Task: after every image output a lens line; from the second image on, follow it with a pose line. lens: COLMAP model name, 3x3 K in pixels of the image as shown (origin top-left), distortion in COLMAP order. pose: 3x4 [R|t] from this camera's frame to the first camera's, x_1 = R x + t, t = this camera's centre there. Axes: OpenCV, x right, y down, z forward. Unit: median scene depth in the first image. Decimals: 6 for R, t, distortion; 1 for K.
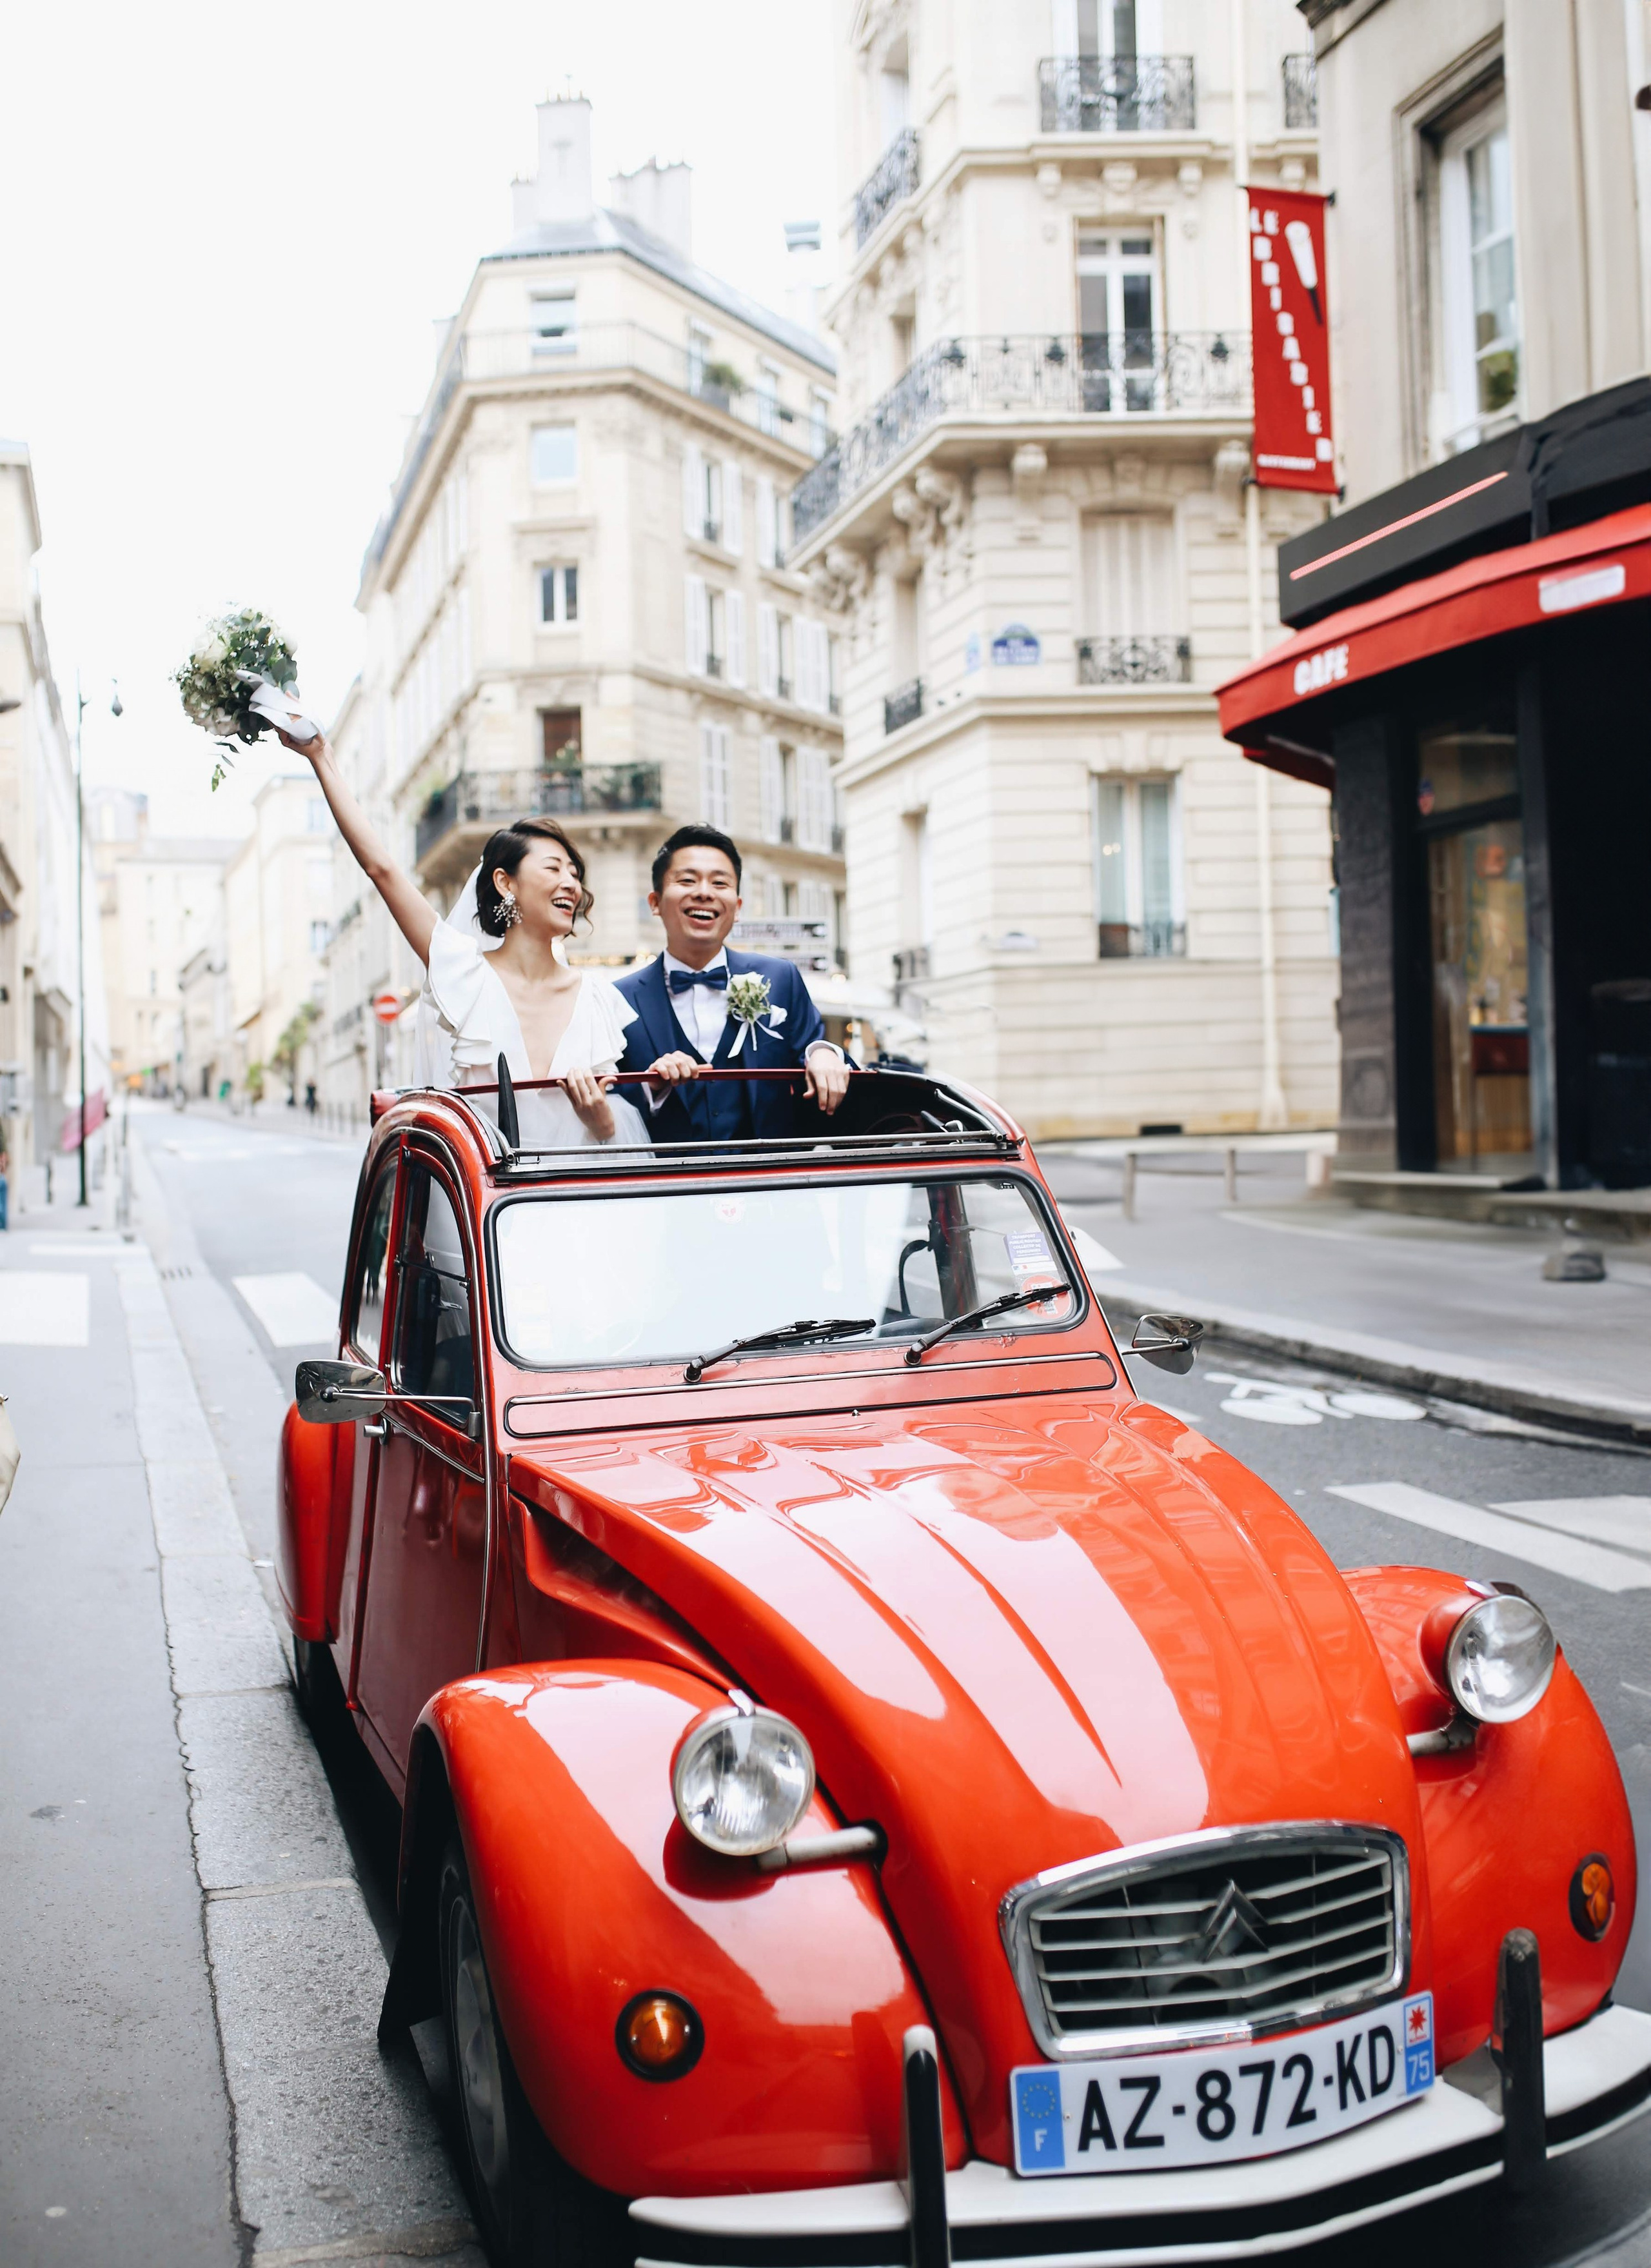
lens RADIAL K [[2199.3, 0, 737.6], [0, 2199.3, 1208.2], [0, 0, 1]] dist [-0.050144, 0.045165]
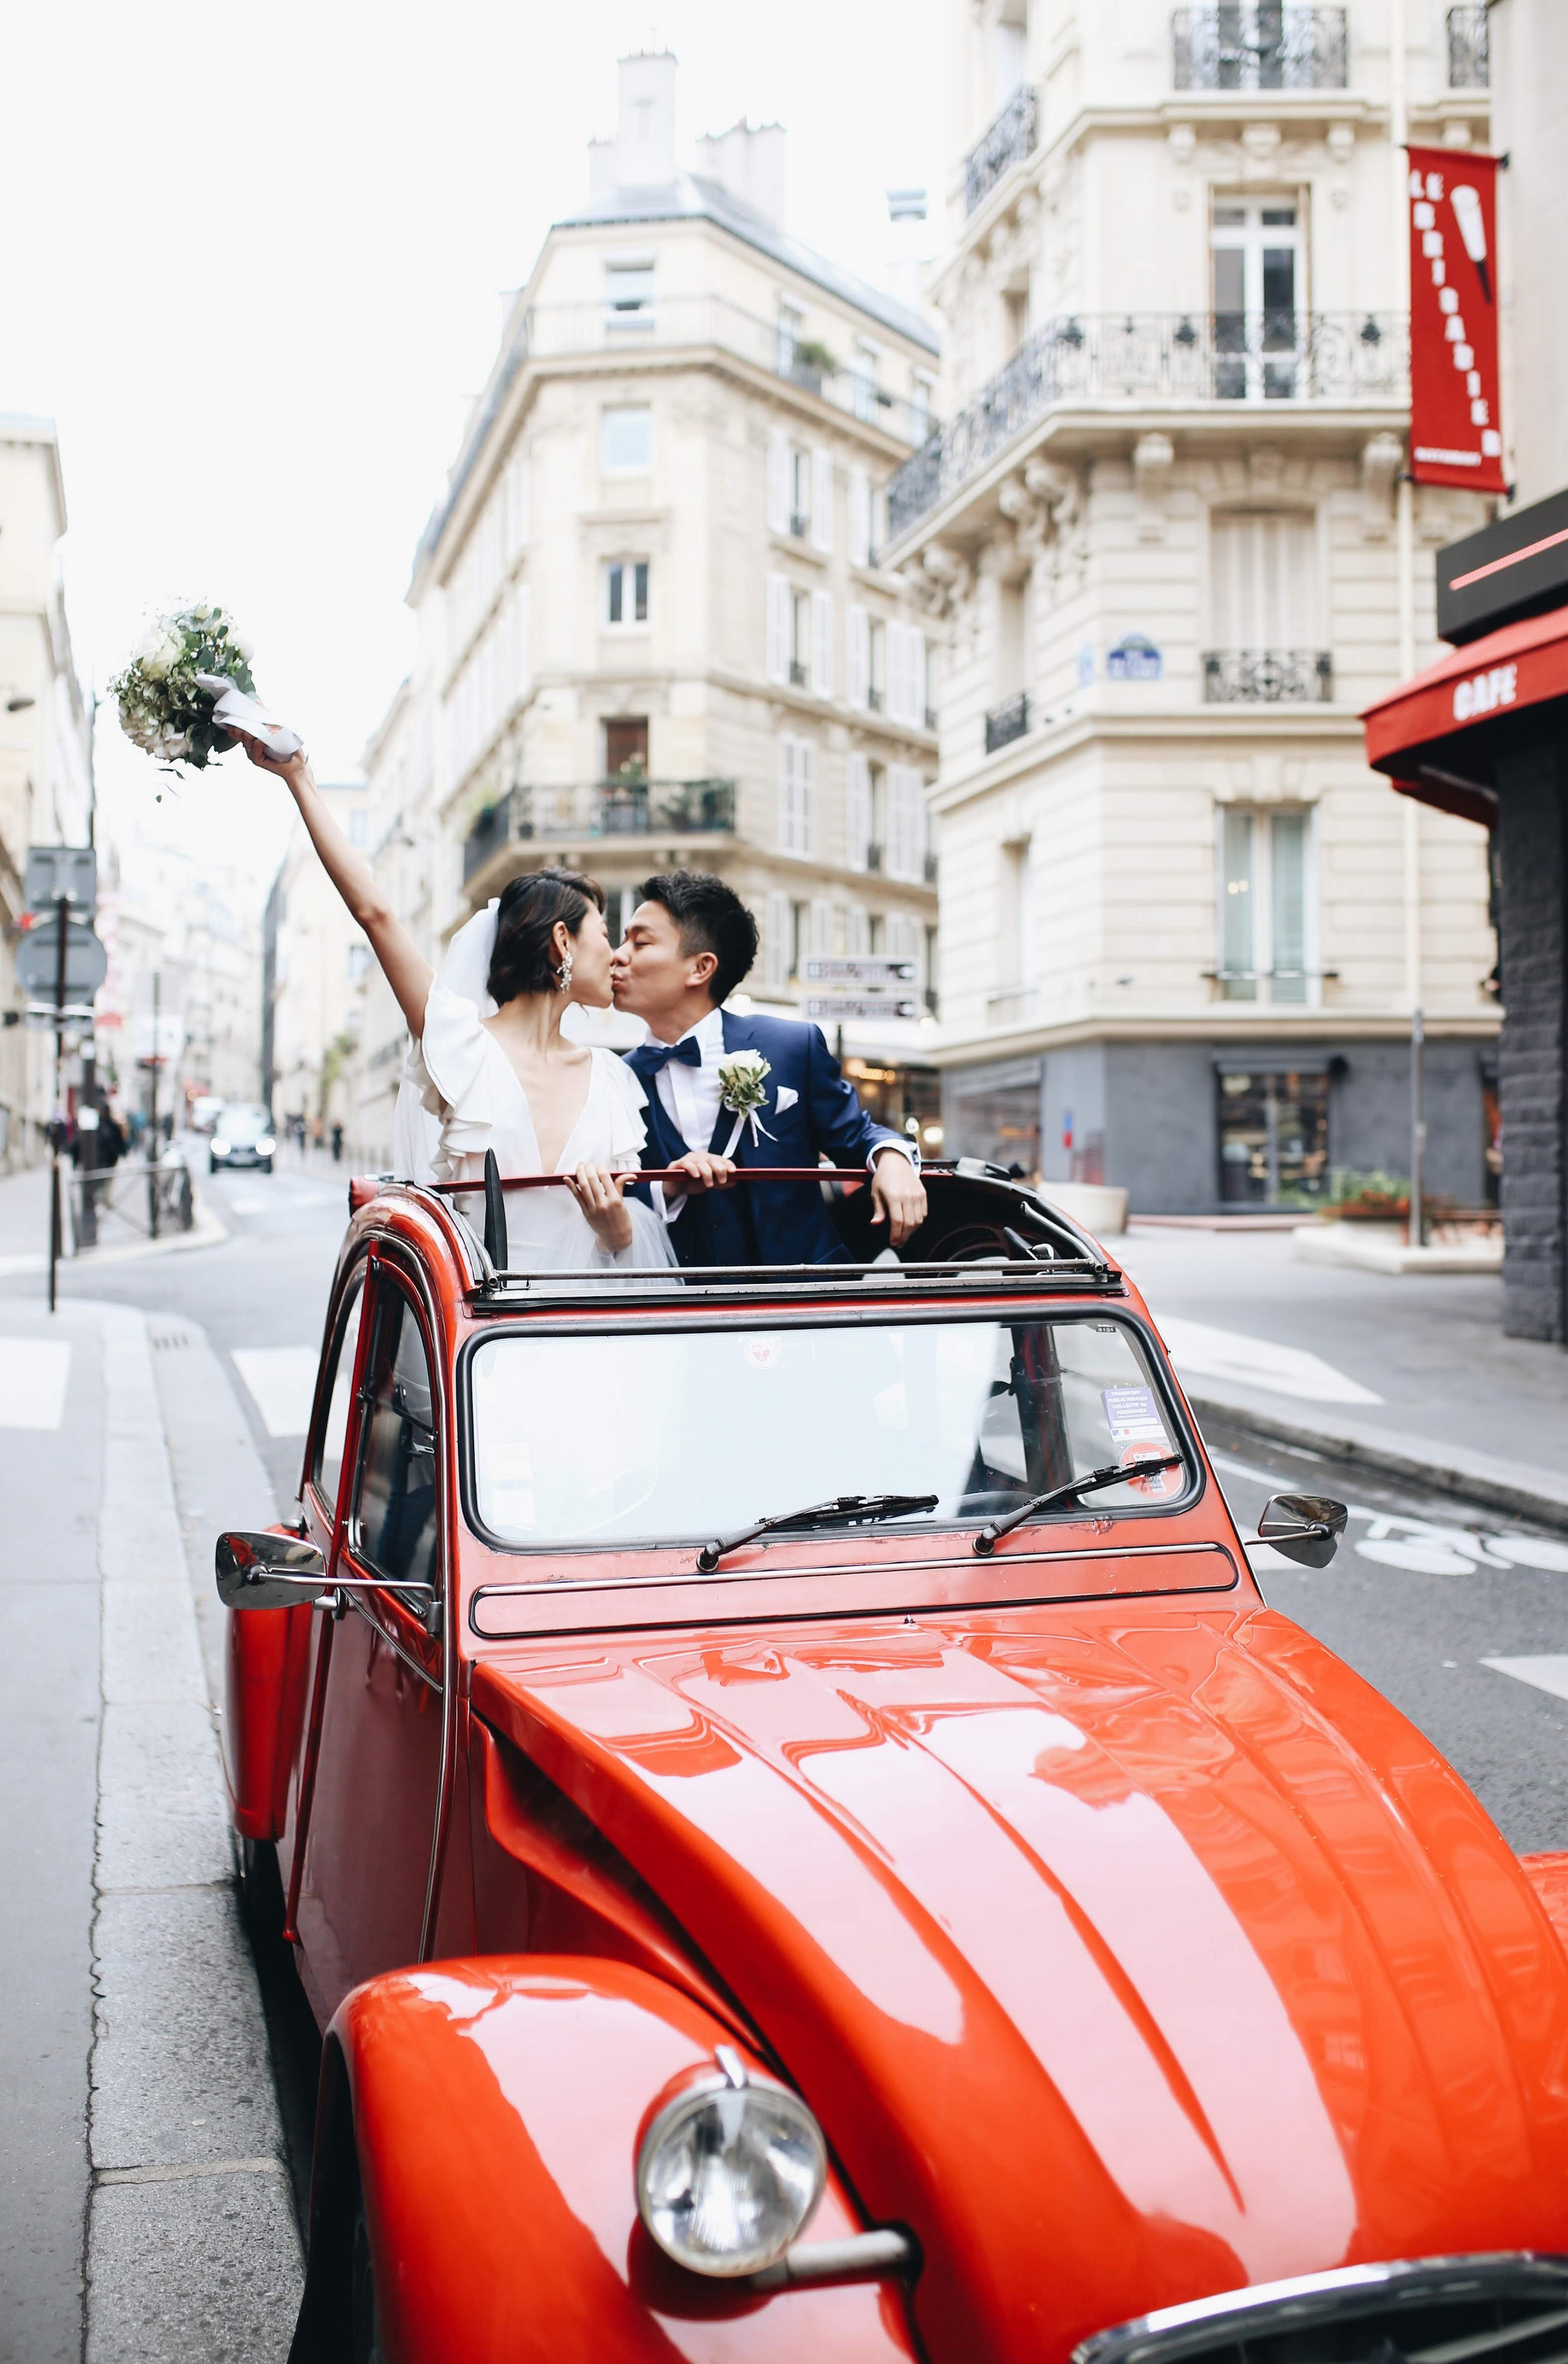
lens RADIAL K [[2404.8, 0, 719.5], [0, 2404.8, 1178.1], [0, 0, 1]] dist [-0.048479, 0.038894]
pose [[0.998844, 0.025187, -0.040948, 0.003701], [-0.026577, 0.999077, -0.033744, -0.007942], [0.040061, 0.034794, 0.998591, 0.027003]]
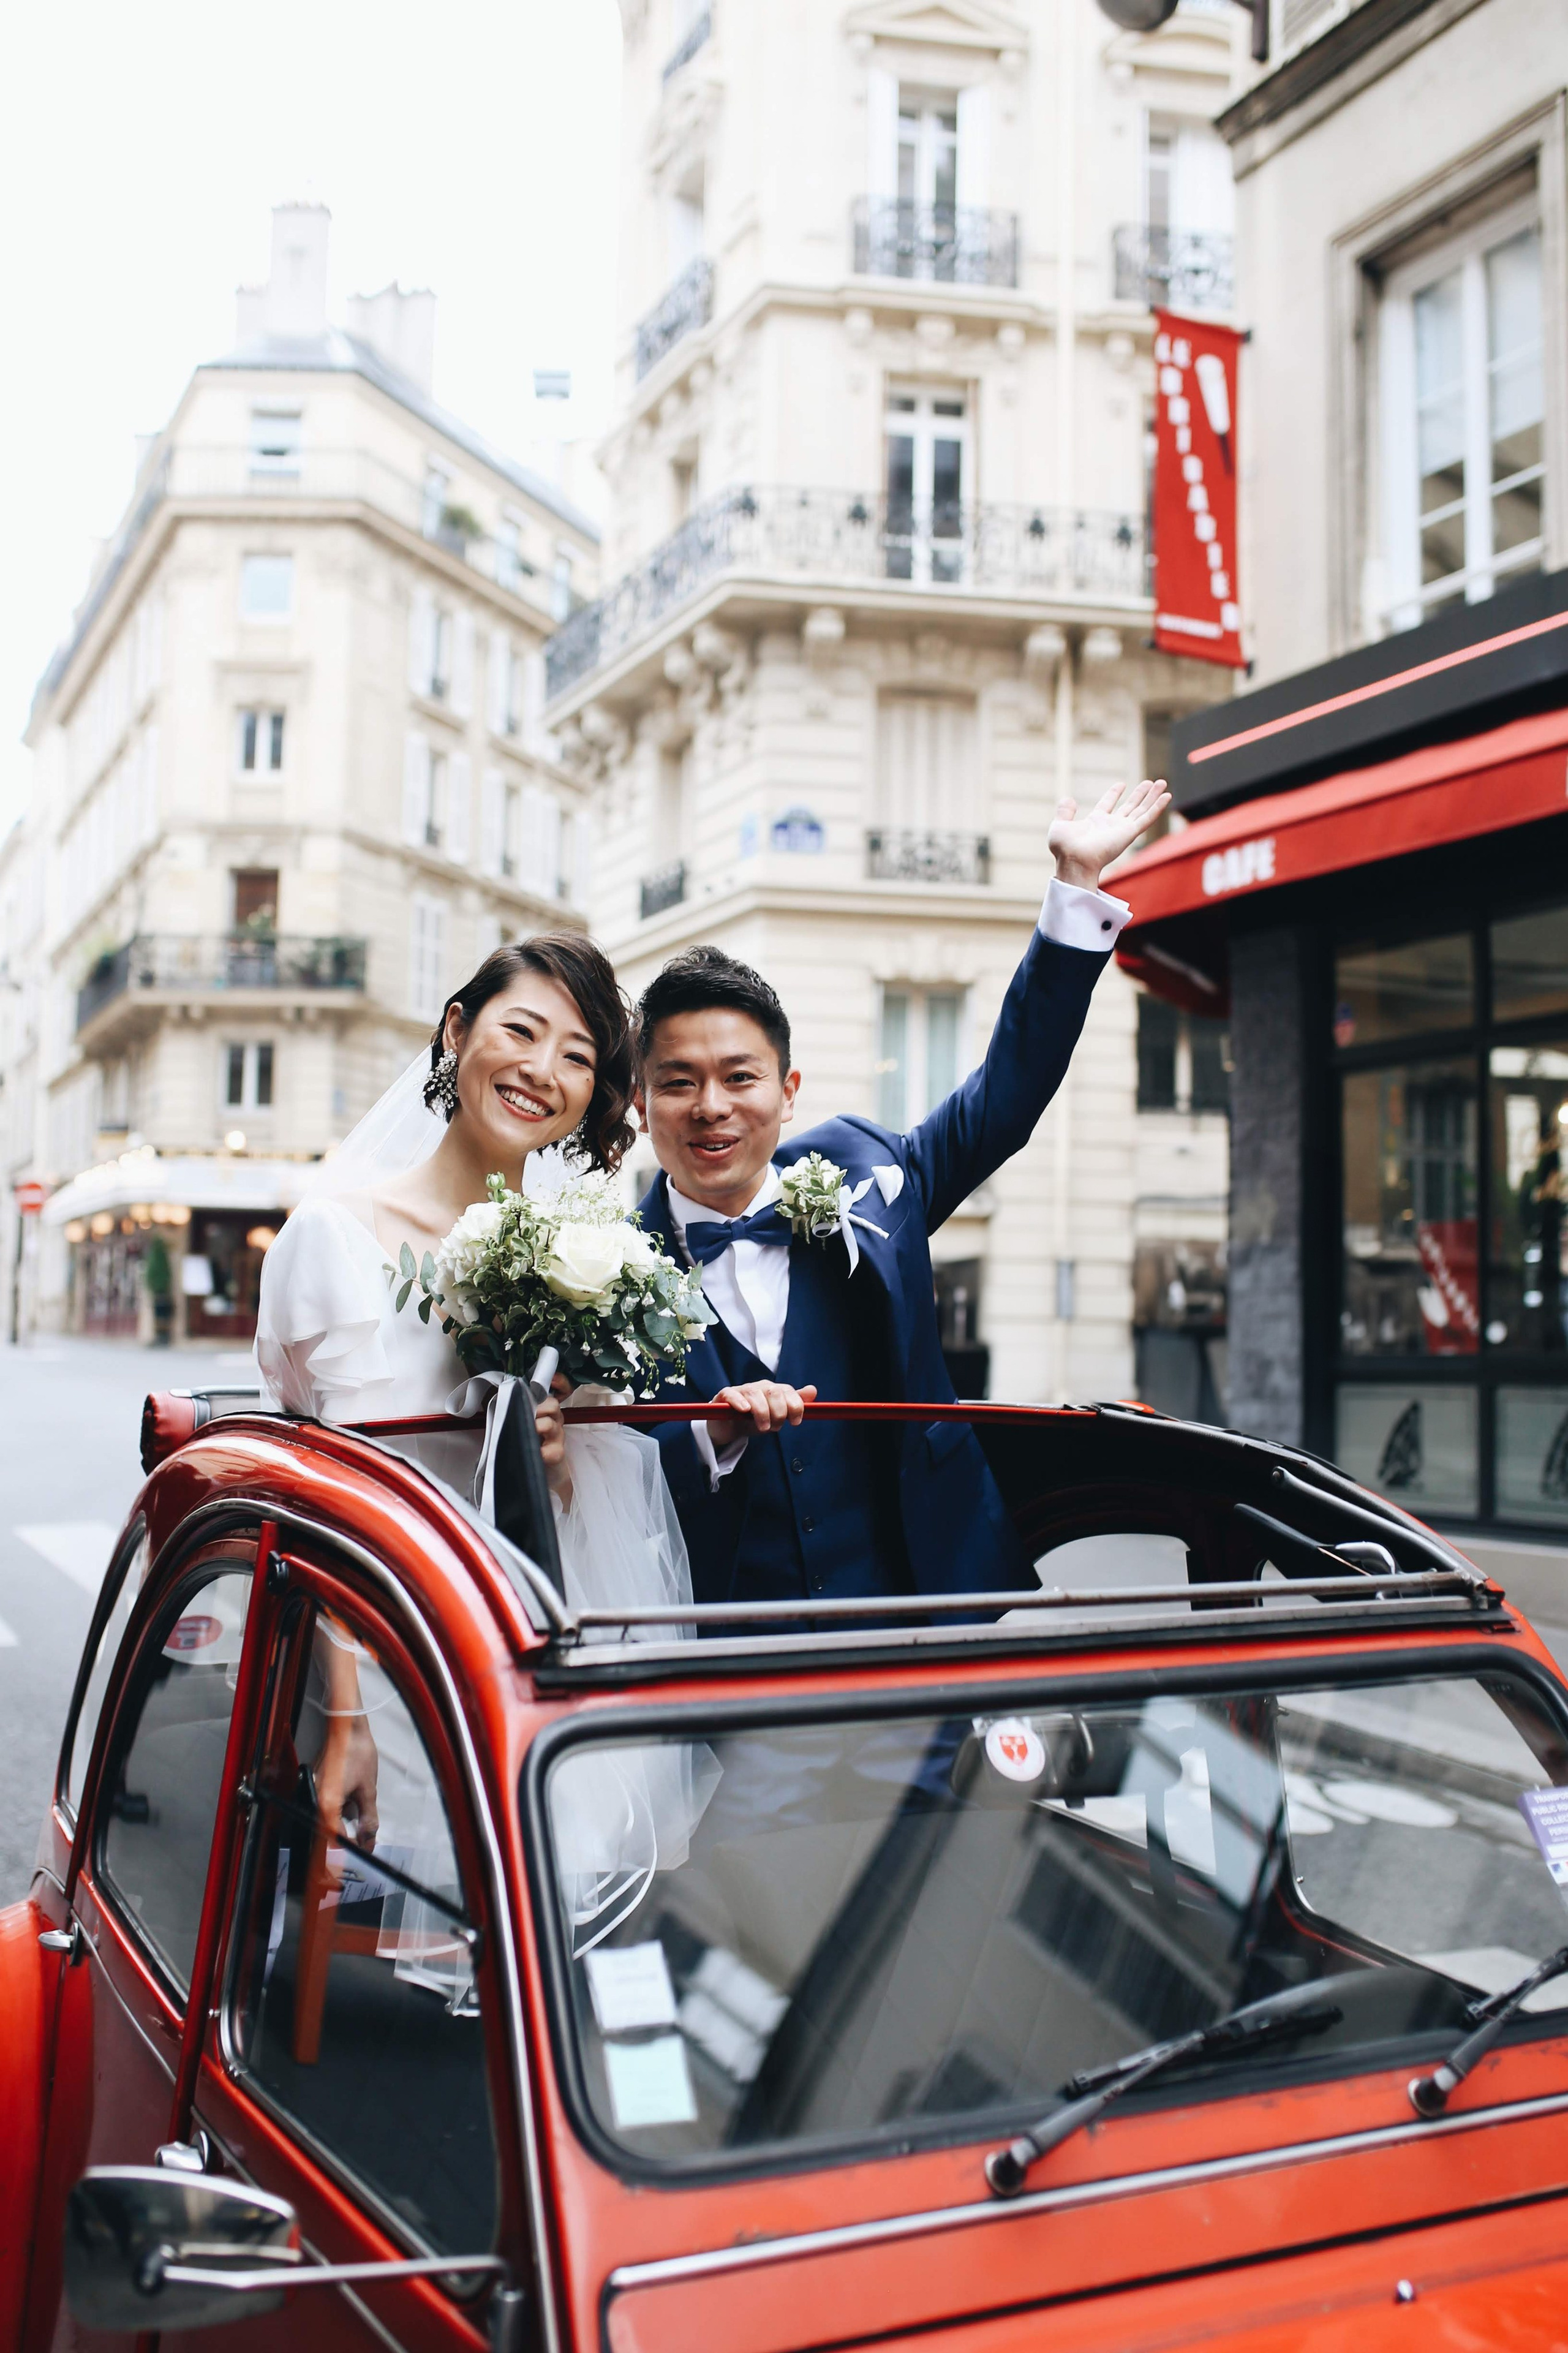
lens RADIAL K [[2245.7, 0, 706.6], [0, 2245.7, 1230.7], [0, 0, 1]] dist [-0.051042, 0.009634]
pose [[0.987664, 0.052229, 0.147619, -0.034770], [-0.039591, 0.995396, -0.087293, -0.015567], [-0.151499, 0.080372, 0.985184, 0.127147]]
